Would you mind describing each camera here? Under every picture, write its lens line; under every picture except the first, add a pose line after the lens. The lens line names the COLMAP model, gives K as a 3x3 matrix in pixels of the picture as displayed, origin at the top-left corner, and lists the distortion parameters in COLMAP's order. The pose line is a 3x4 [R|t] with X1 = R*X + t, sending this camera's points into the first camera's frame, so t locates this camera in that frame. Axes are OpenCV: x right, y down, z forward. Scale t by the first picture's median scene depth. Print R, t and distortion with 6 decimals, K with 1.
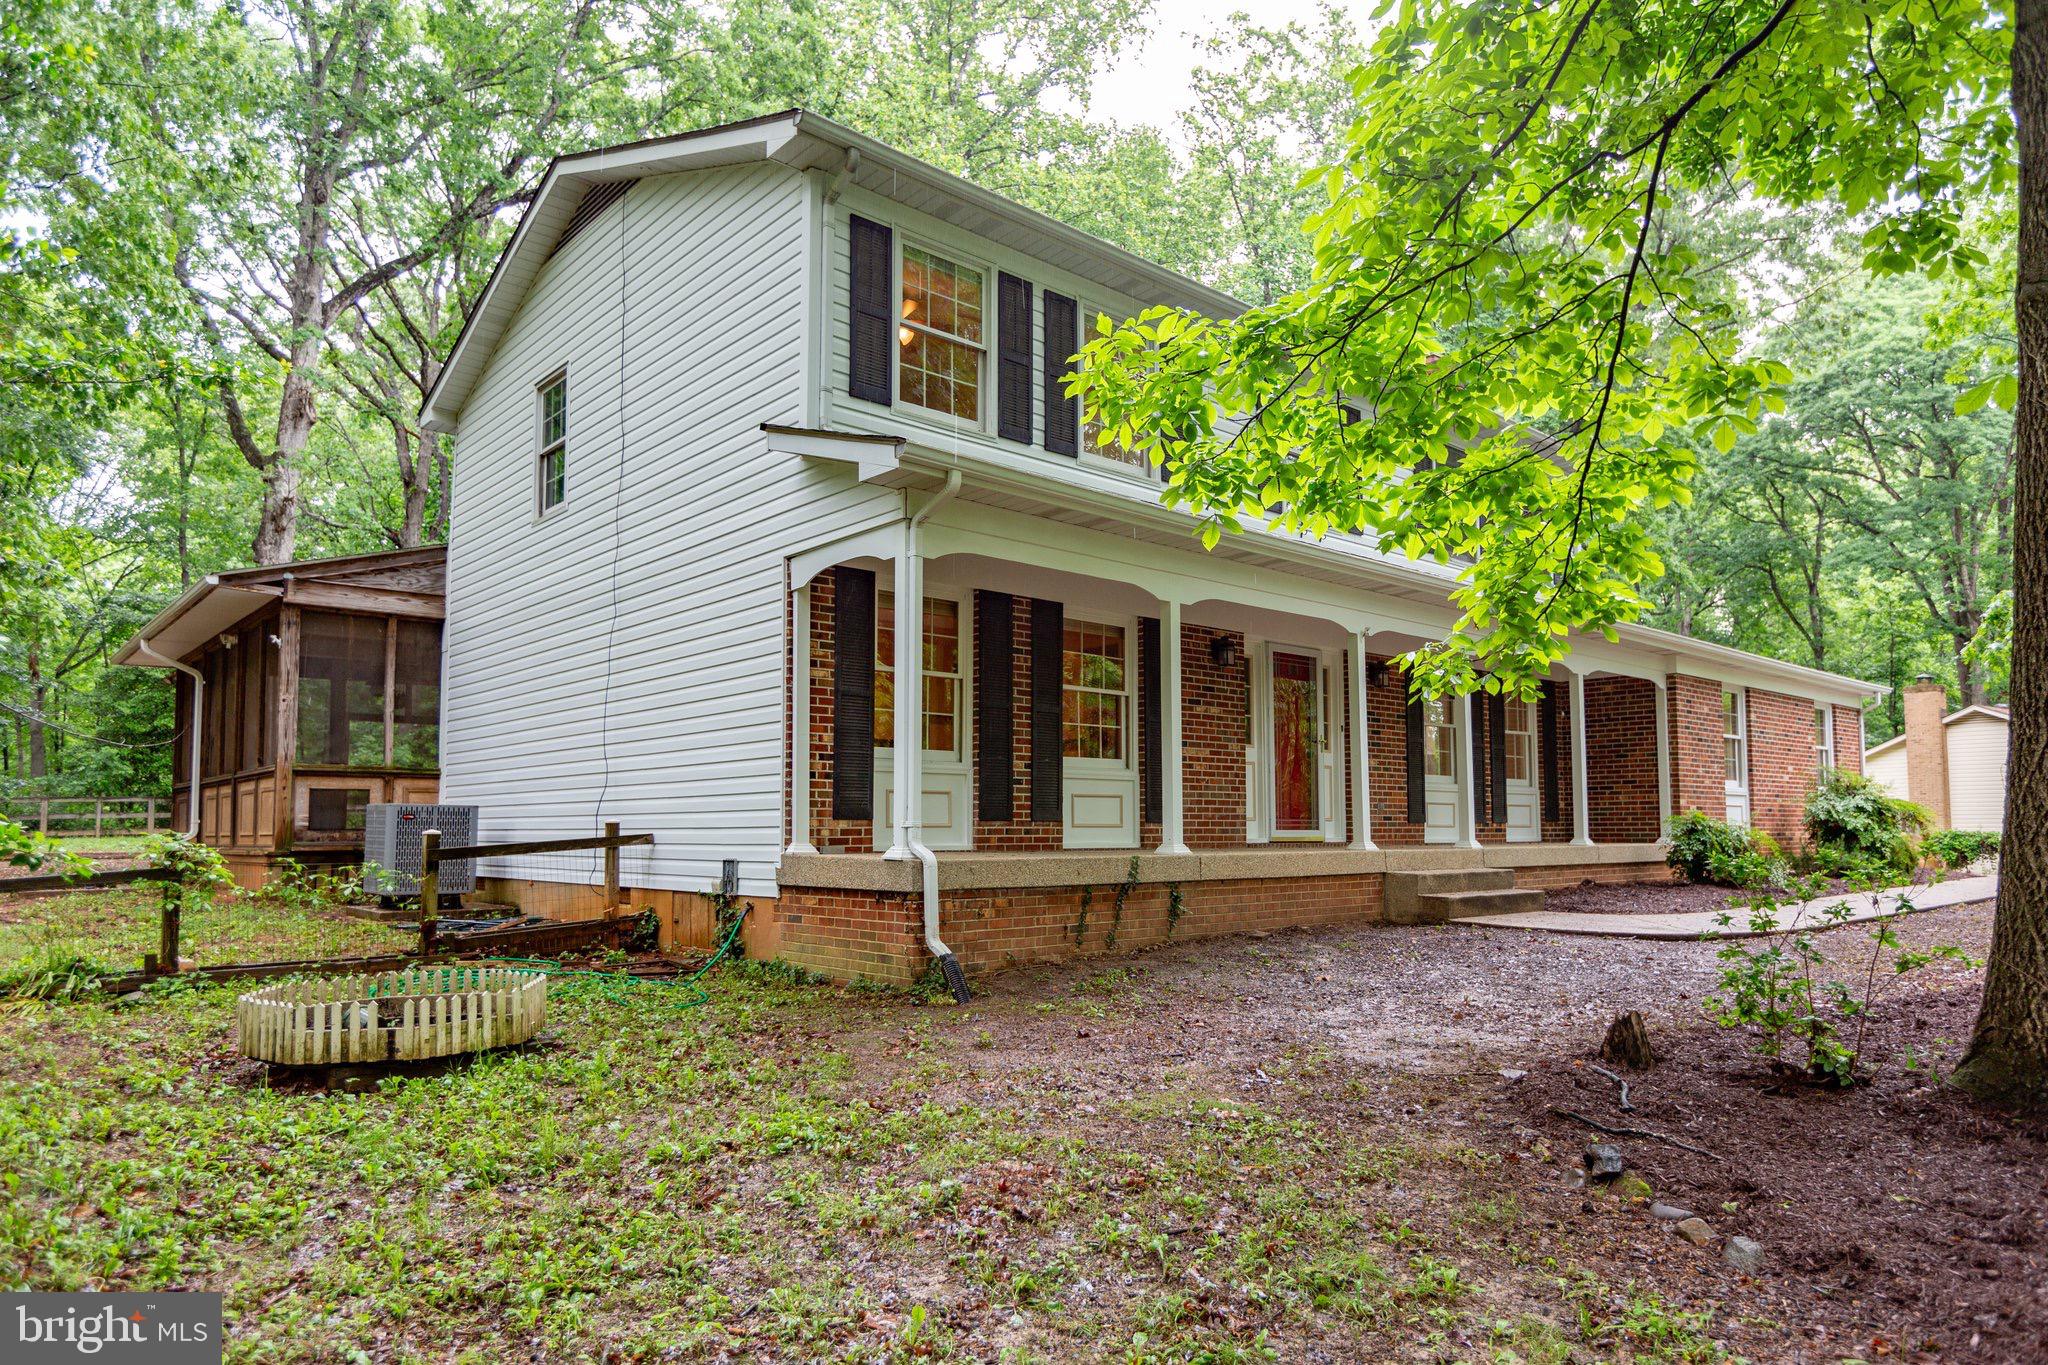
lens RADIAL K [[1261.3, 0, 1024.0], [0, 1261.3, 682.5], [0, 0, 1]] dist [0.000806, -0.000347]
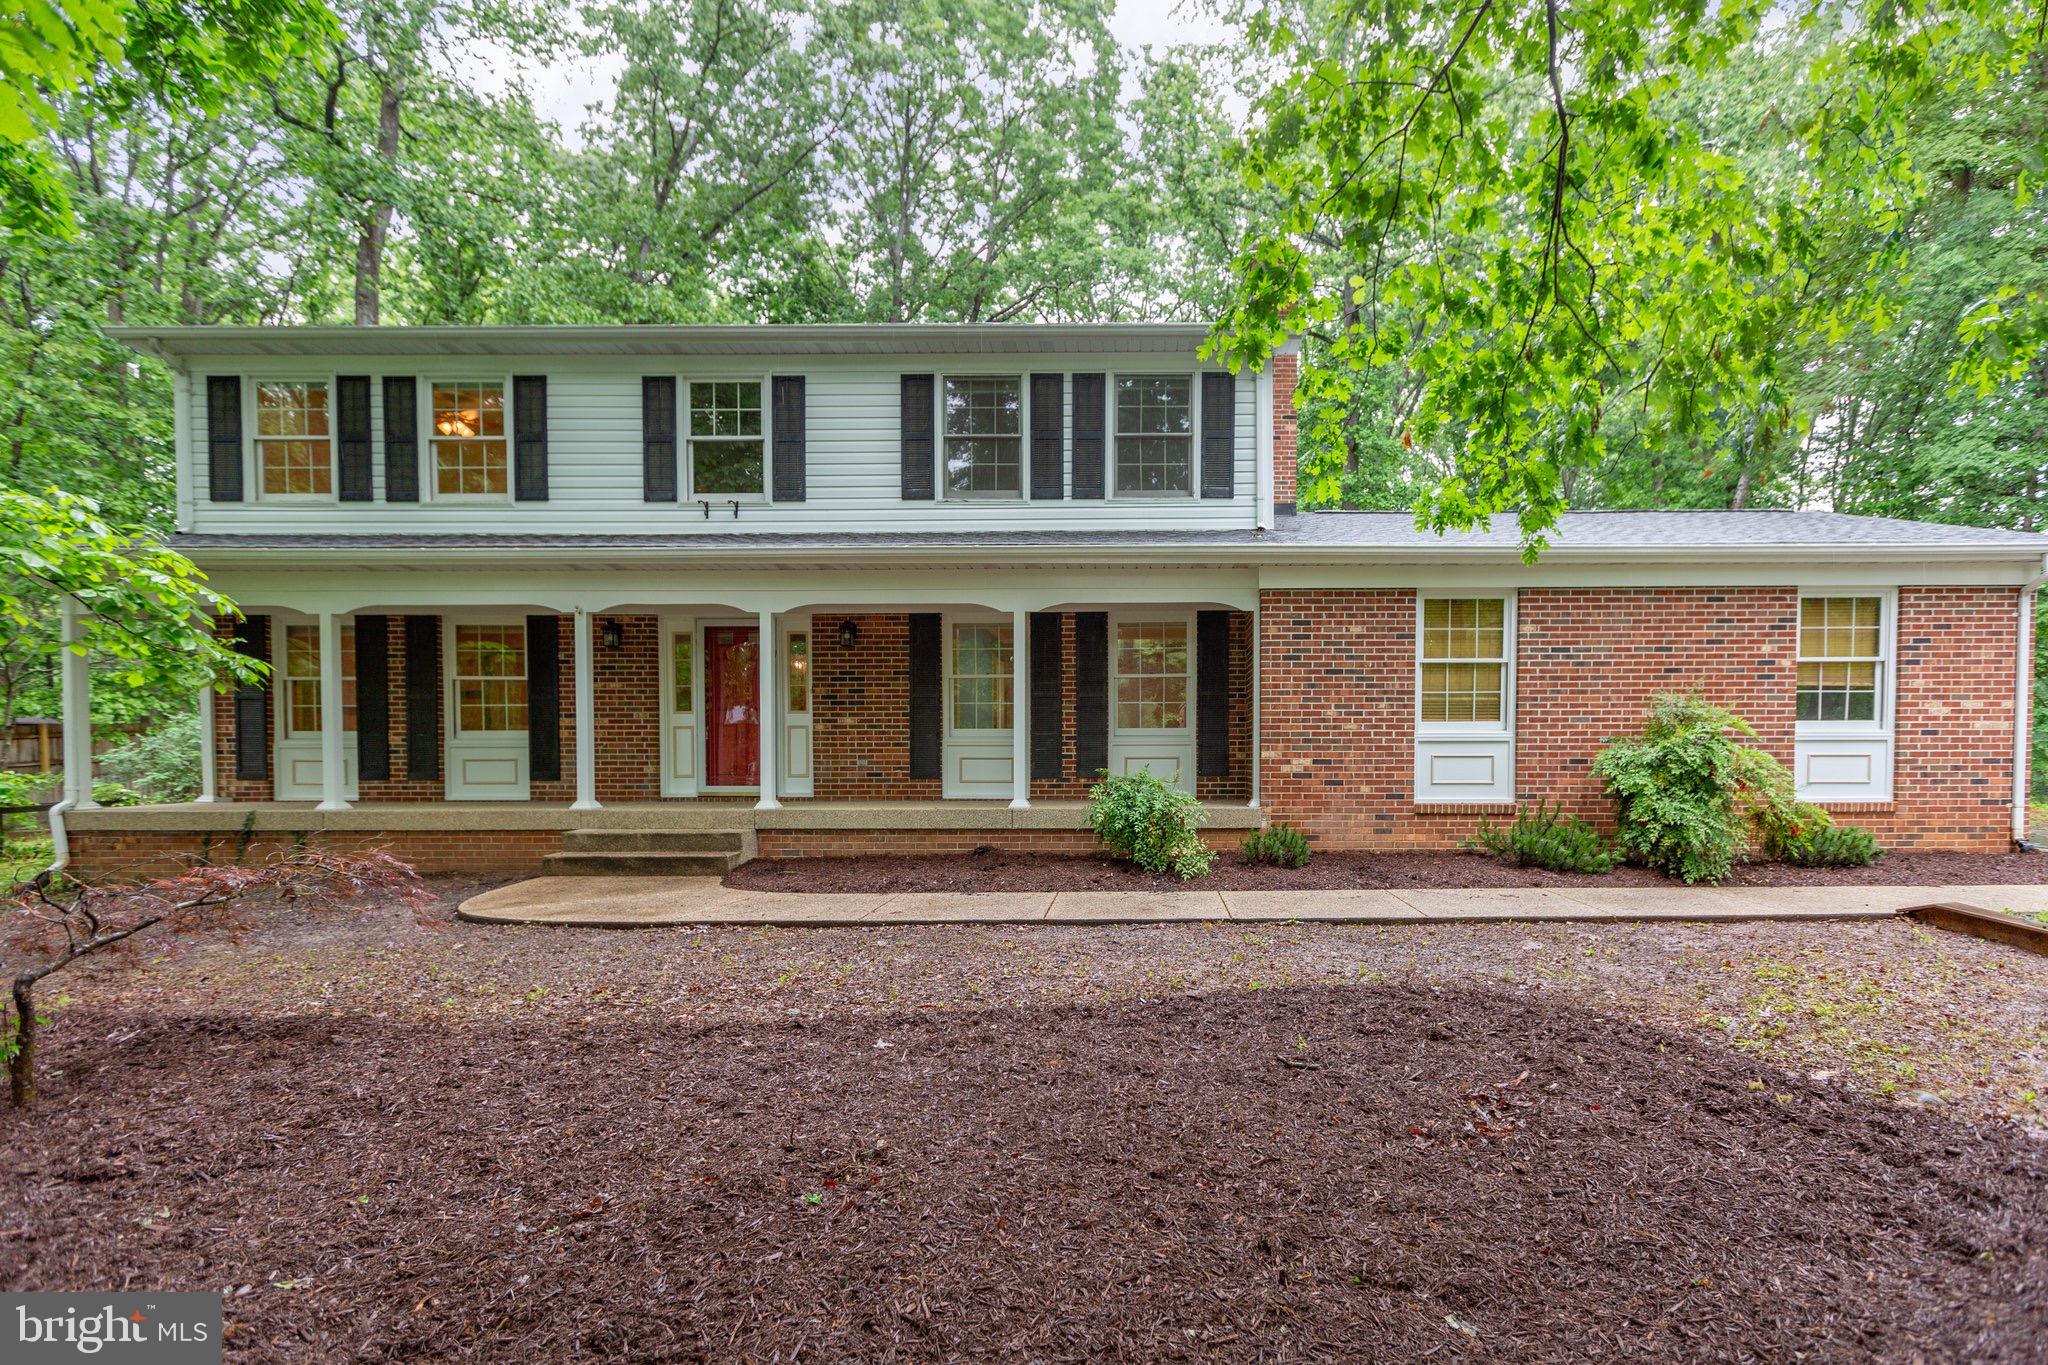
lens RADIAL K [[980.2, 0, 1126.1], [0, 980.2, 746.8], [0, 0, 1]] dist [-0.000725, -0.000378]
pose [[0.744179, -0.008377, -0.667928, 0.989762], [0.079368, 0.993947, 0.075963, 0.042211], [0.663248, -0.109542, 0.740339, 0.562471]]
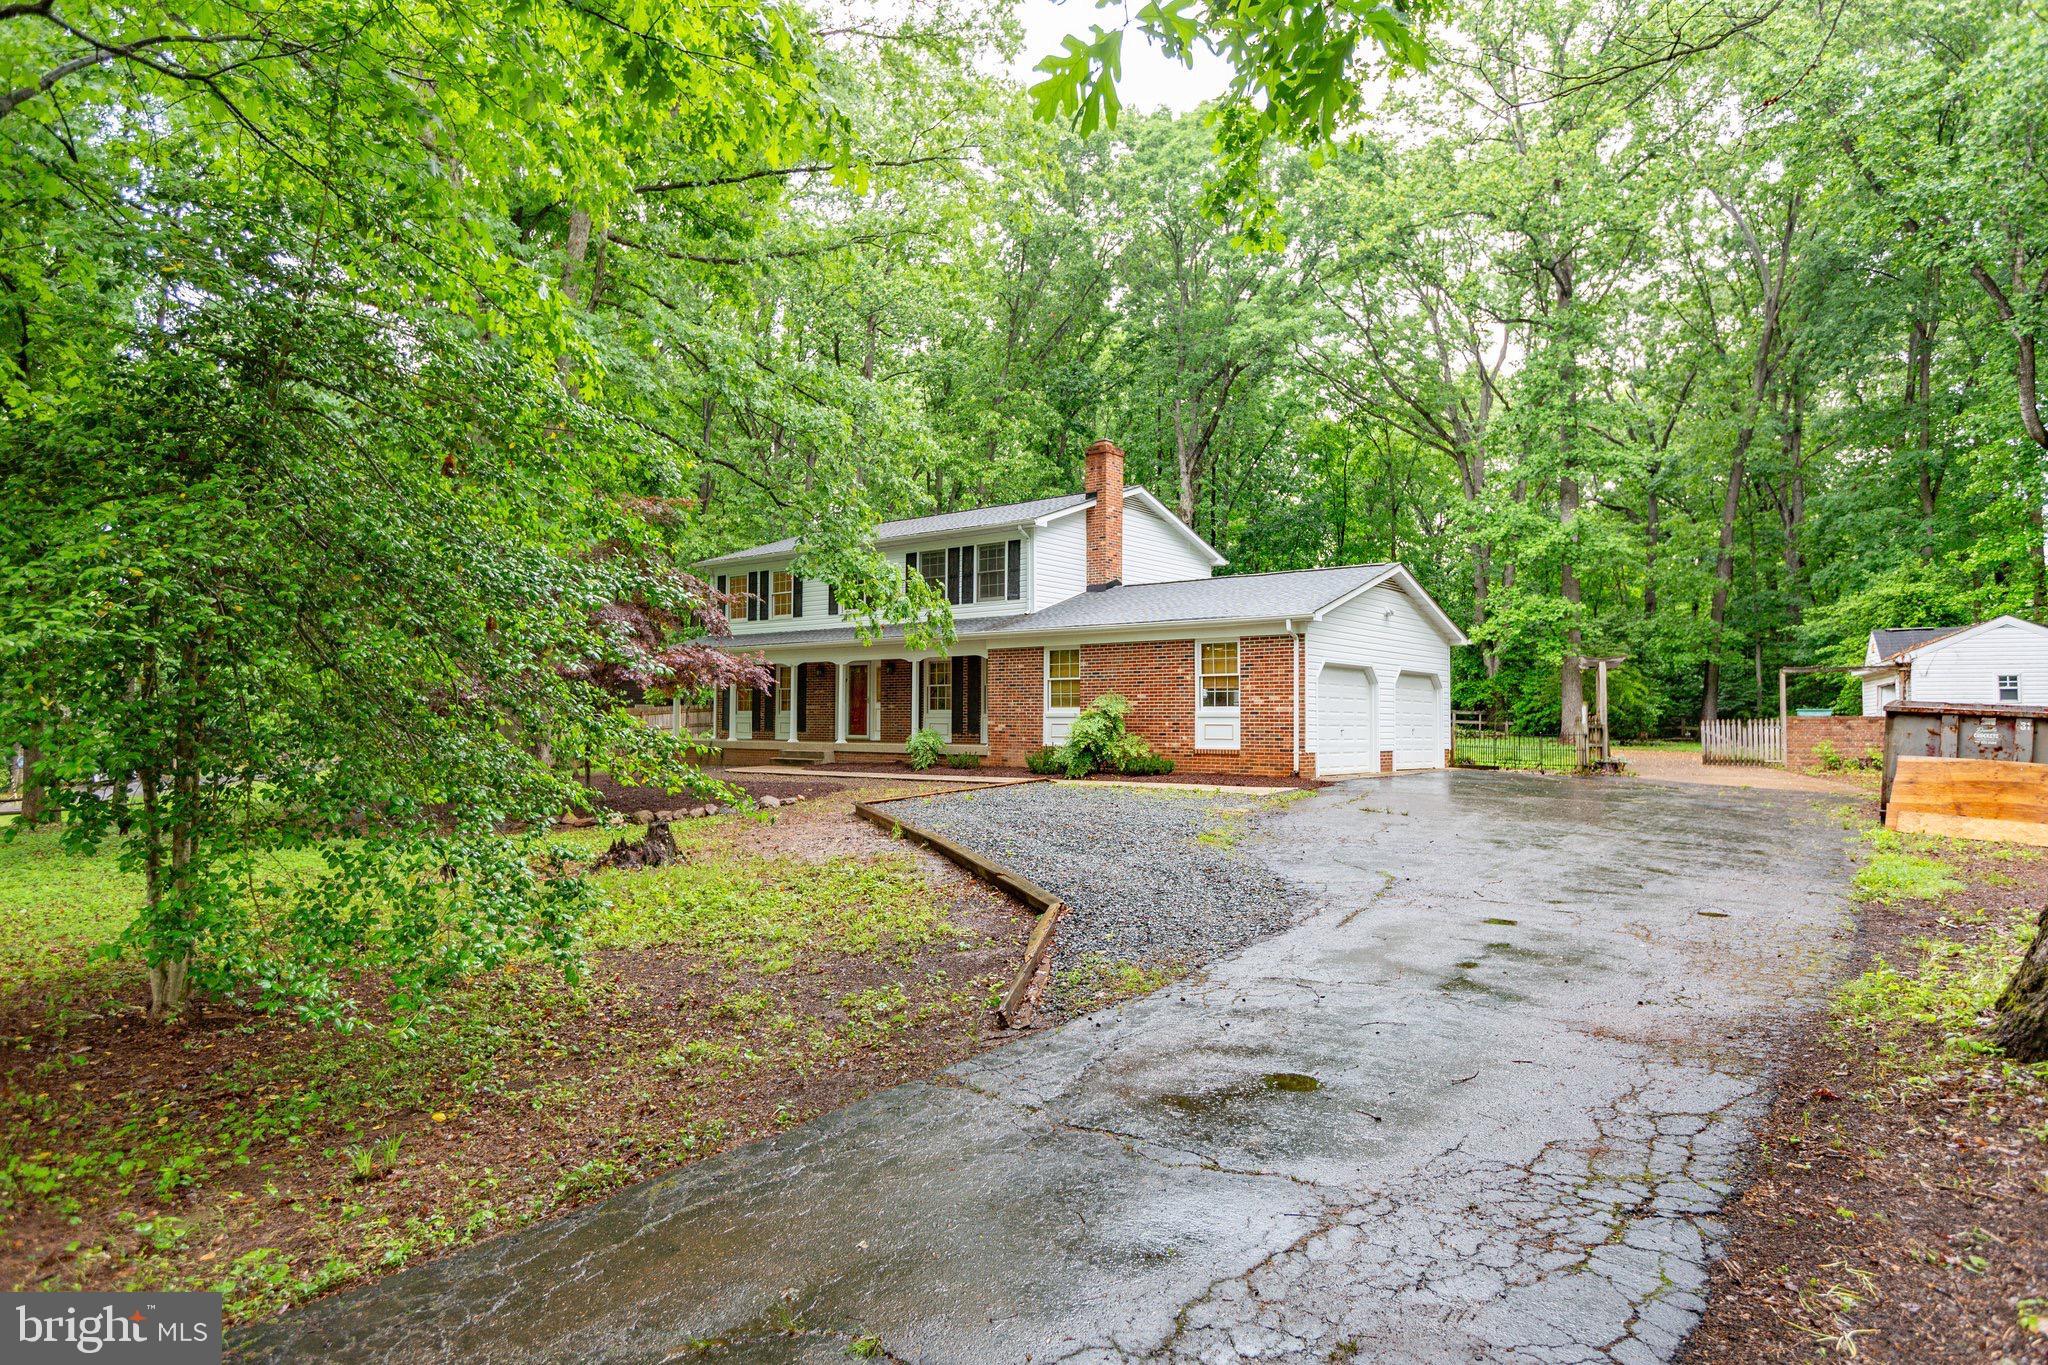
lens RADIAL K [[1156.2, 0, 1024.0], [0, 1156.2, 682.5], [0, 0, 1]] dist [0.001647, -0.000344]
pose [[0.162764, -0.033850, -0.986084, 2.435685], [0.110029, 0.993800, -0.015954, 0.080136], [0.980511, -0.105901, 0.165479, 0.900389]]
